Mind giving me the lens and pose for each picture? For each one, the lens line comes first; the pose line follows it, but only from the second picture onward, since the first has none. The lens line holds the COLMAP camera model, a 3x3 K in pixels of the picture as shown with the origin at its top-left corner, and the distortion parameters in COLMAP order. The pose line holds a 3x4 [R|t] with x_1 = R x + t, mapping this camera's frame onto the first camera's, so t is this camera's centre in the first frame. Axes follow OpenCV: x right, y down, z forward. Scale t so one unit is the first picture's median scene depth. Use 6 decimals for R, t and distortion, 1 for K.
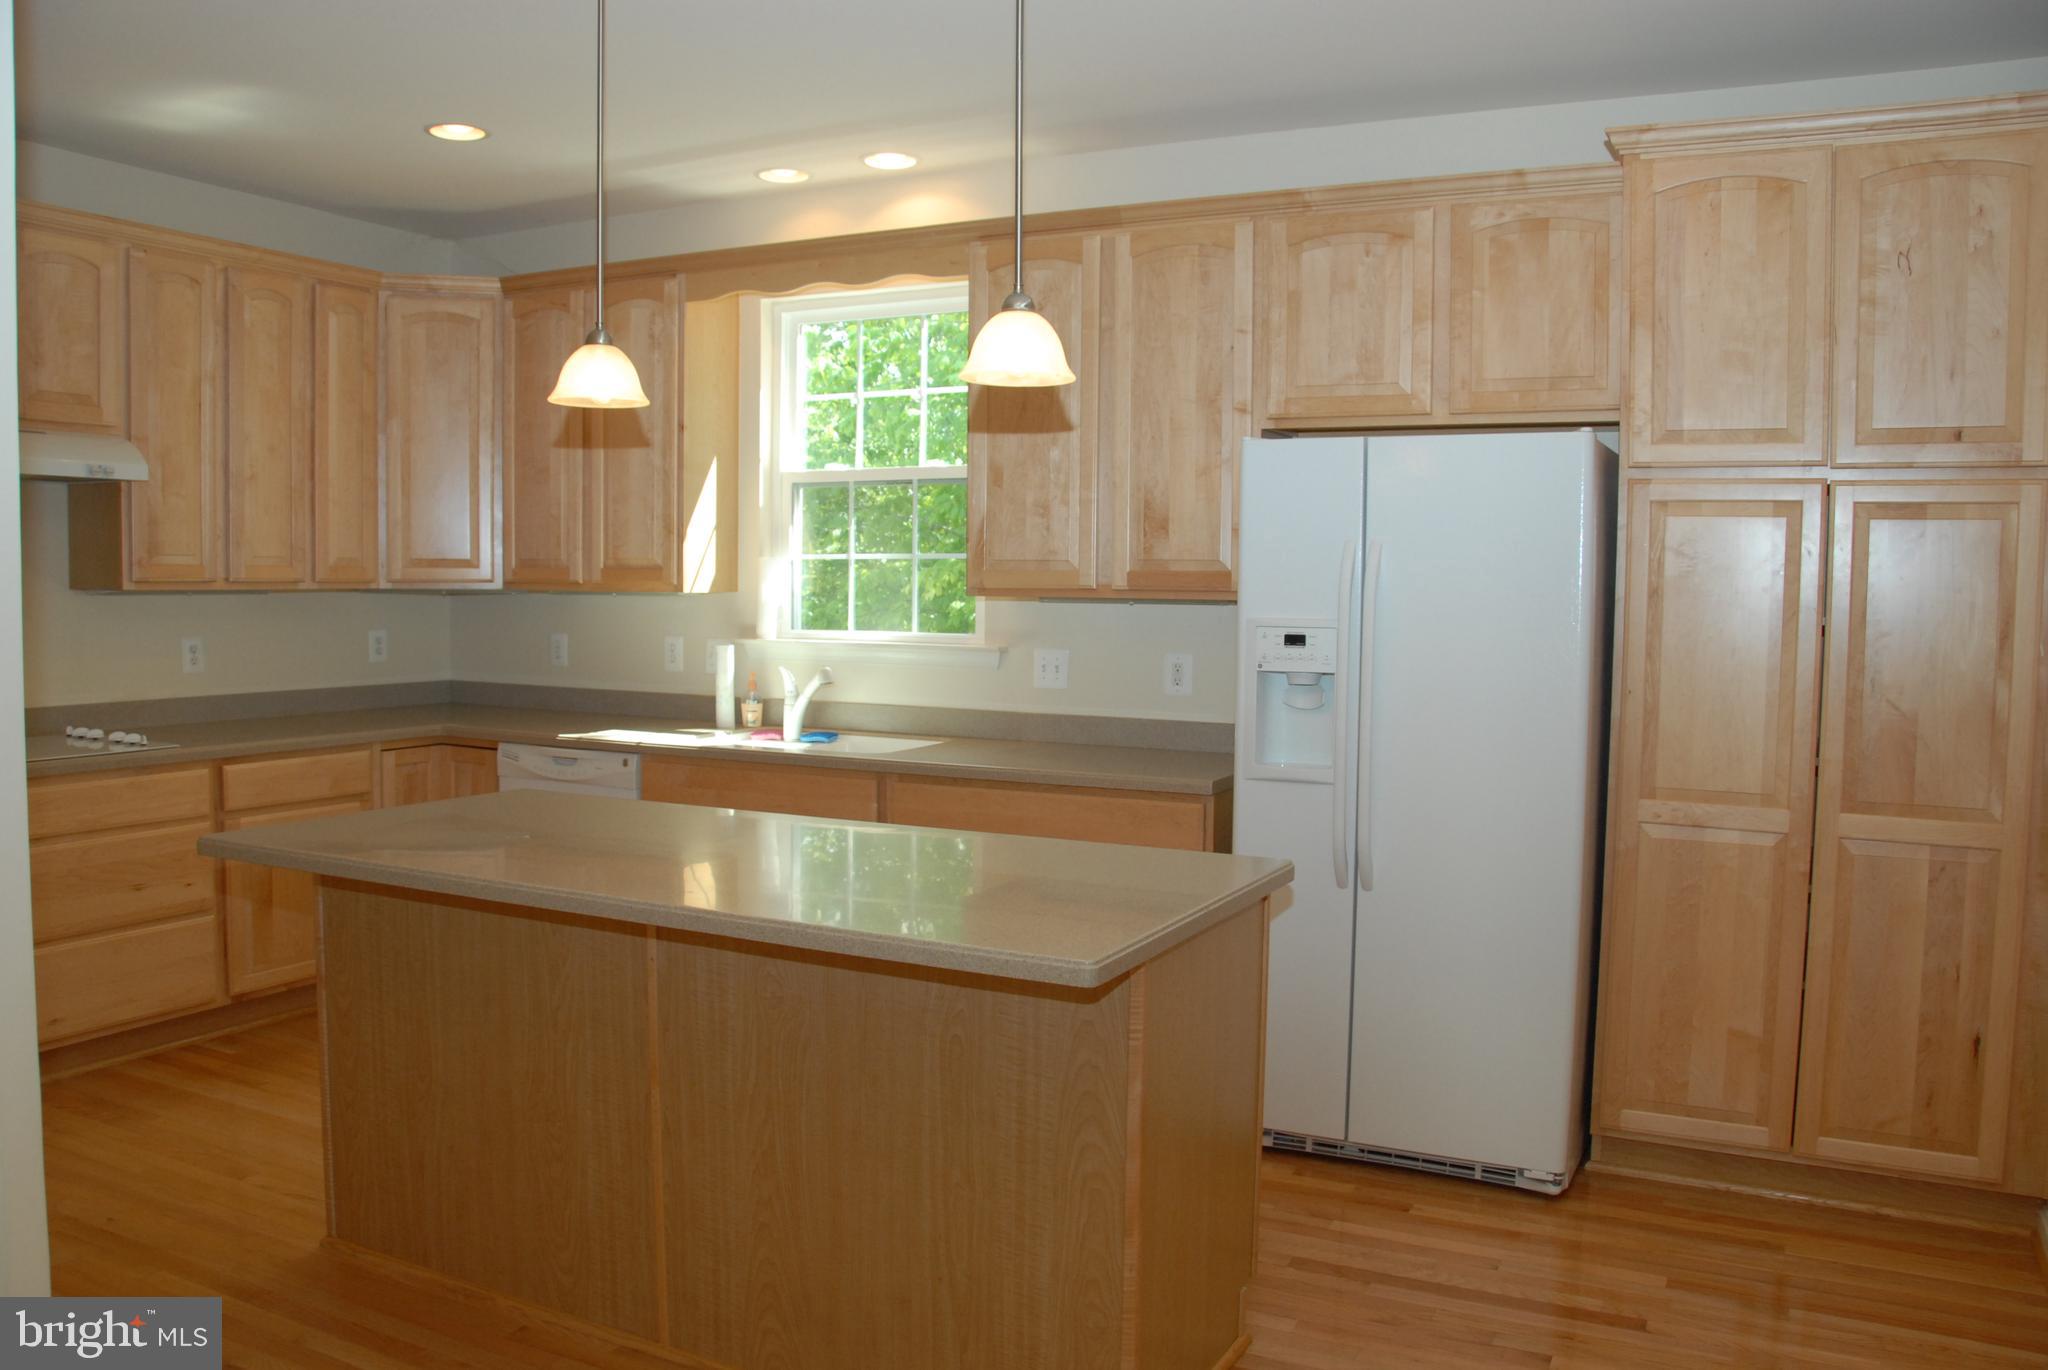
lens RADIAL K [[1598.9, 0, 1024.0], [0, 1598.9, 685.0], [0, 0, 1]] dist [-0.174061, 0.119549]
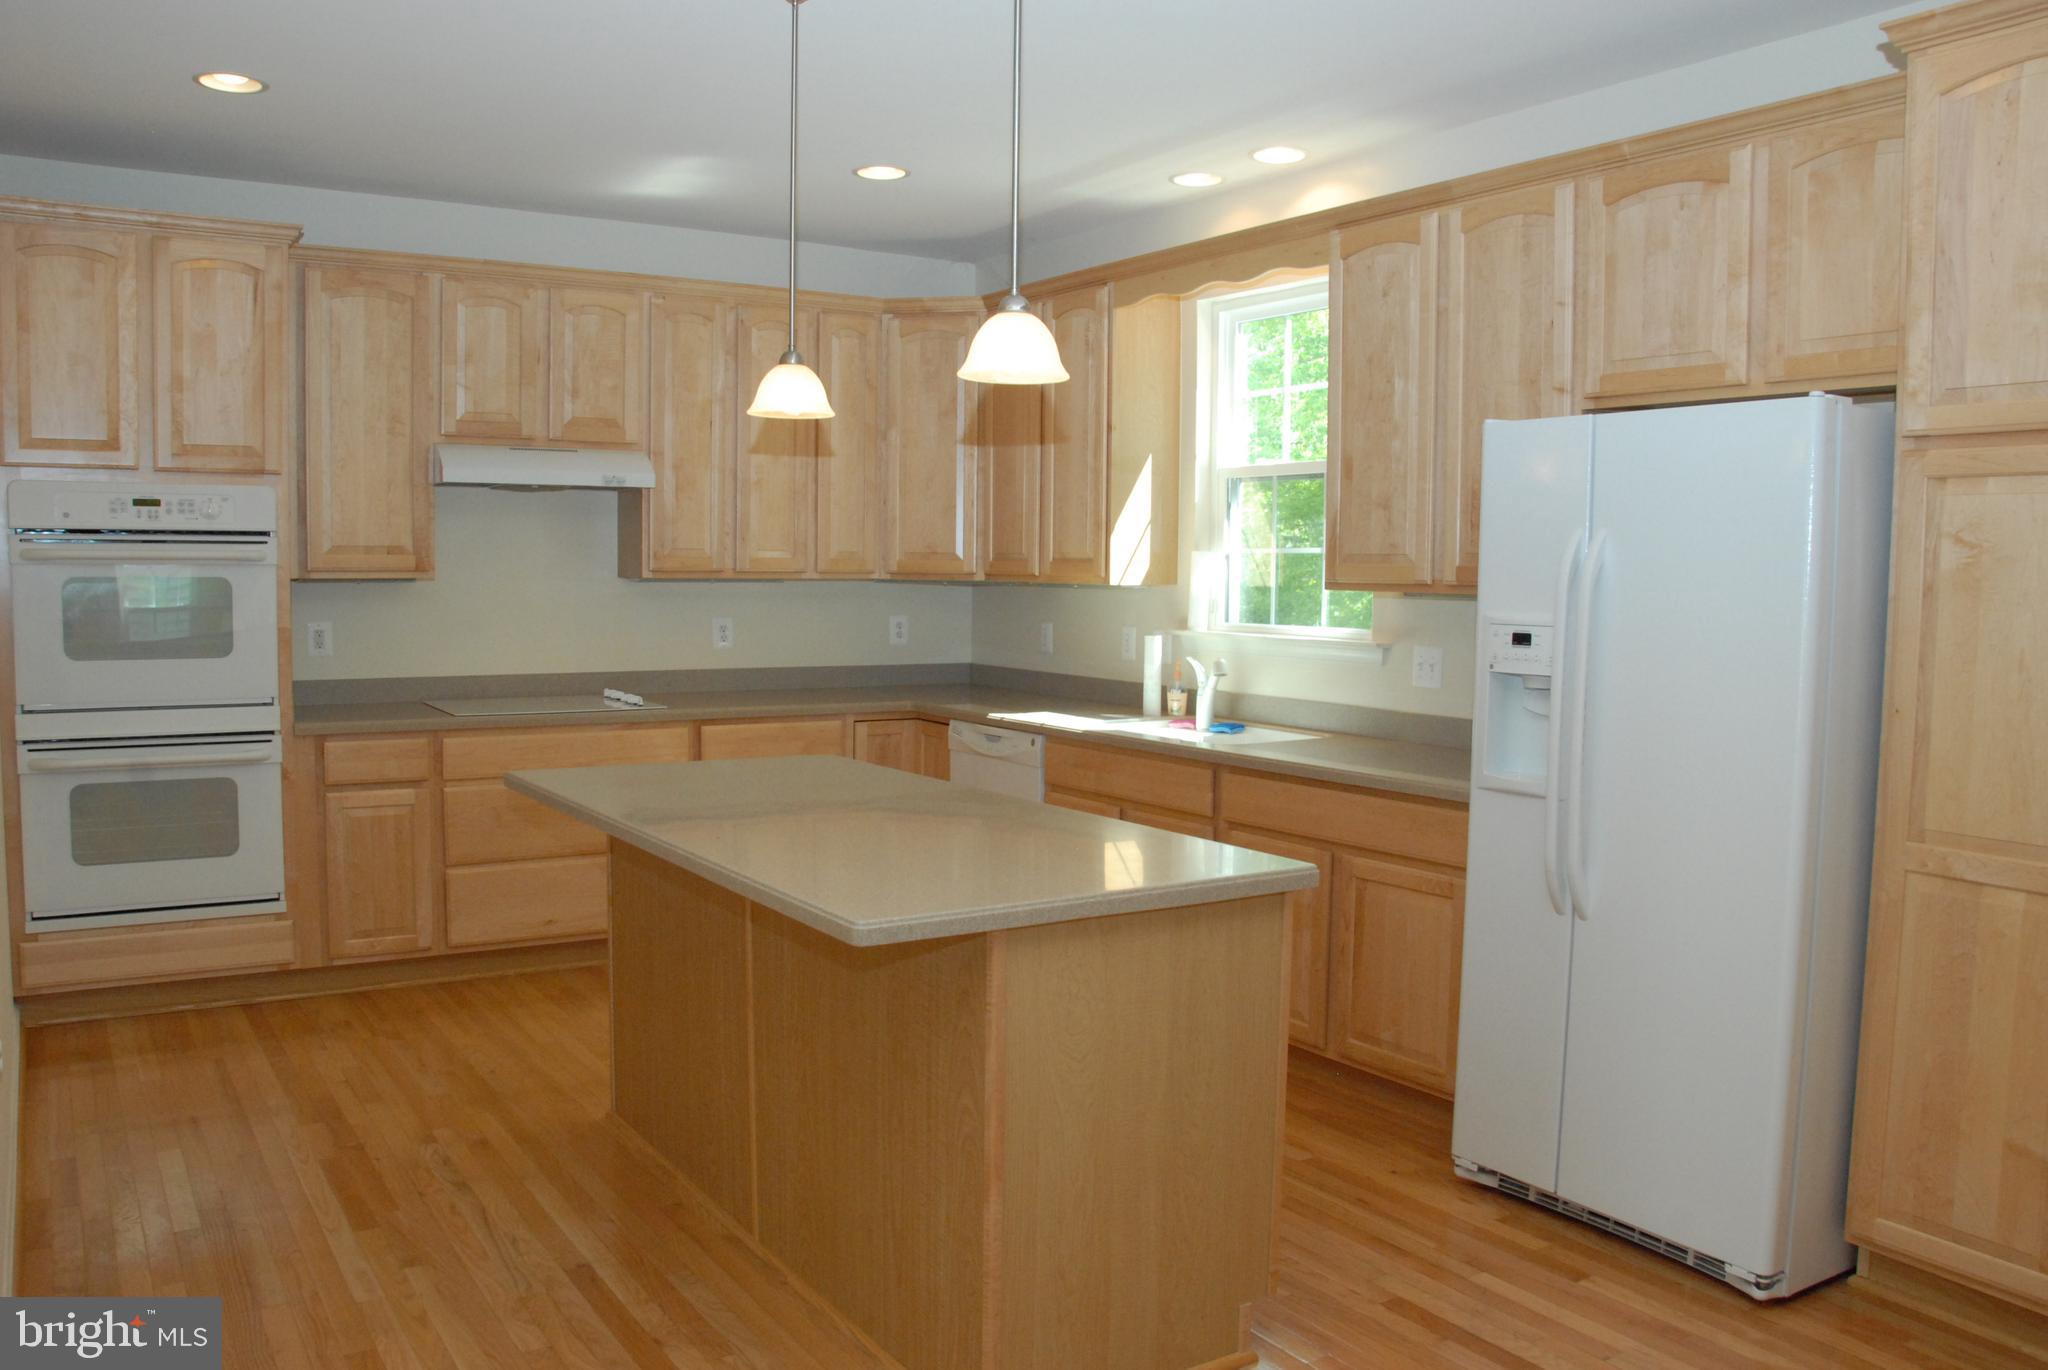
lens RADIAL K [[1598.9, 0, 1024.0], [0, 1598.9, 685.0], [0, 0, 1]] dist [-0.174061, 0.119549]
pose [[0.867454, 0.035810, -0.496227, 0.303287], [-0.035088, 0.999326, 0.010778, -0.001234], [0.496278, 0.008062, 0.868126, 0.058403]]
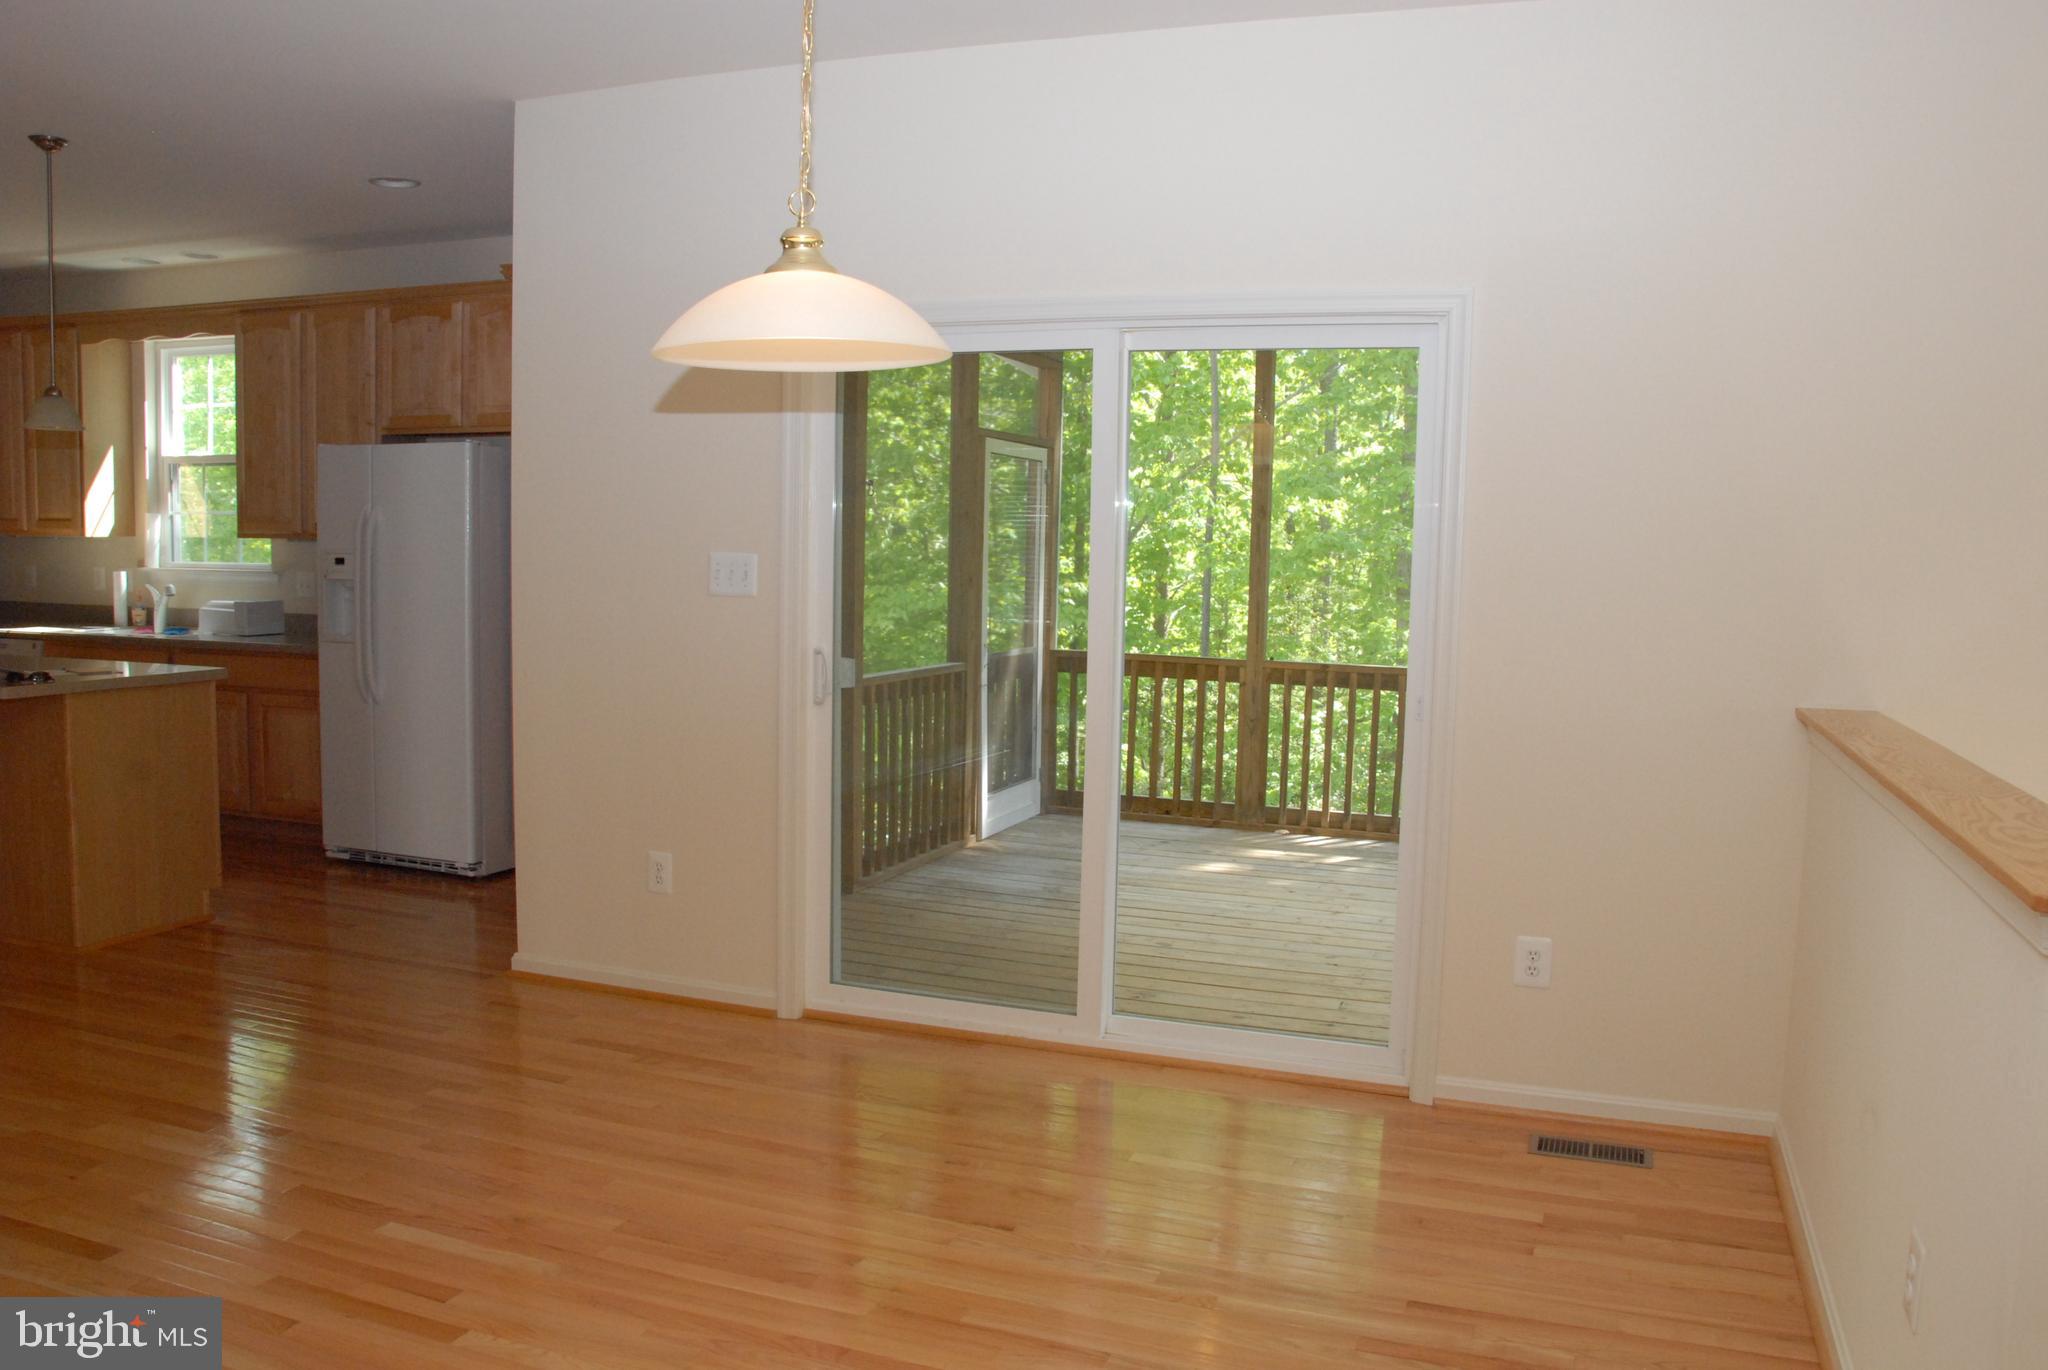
lens RADIAL K [[1598.9, 0, 1024.0], [0, 1598.9, 685.0], [0, 0, 1]] dist [-0.174061, 0.119549]
pose [[0.993457, -0.003742, 0.114143, 0.589052], [0.000119, 0.999496, 0.031737, 0.043827], [-0.114205, -0.031516, 0.992957, -0.638222]]
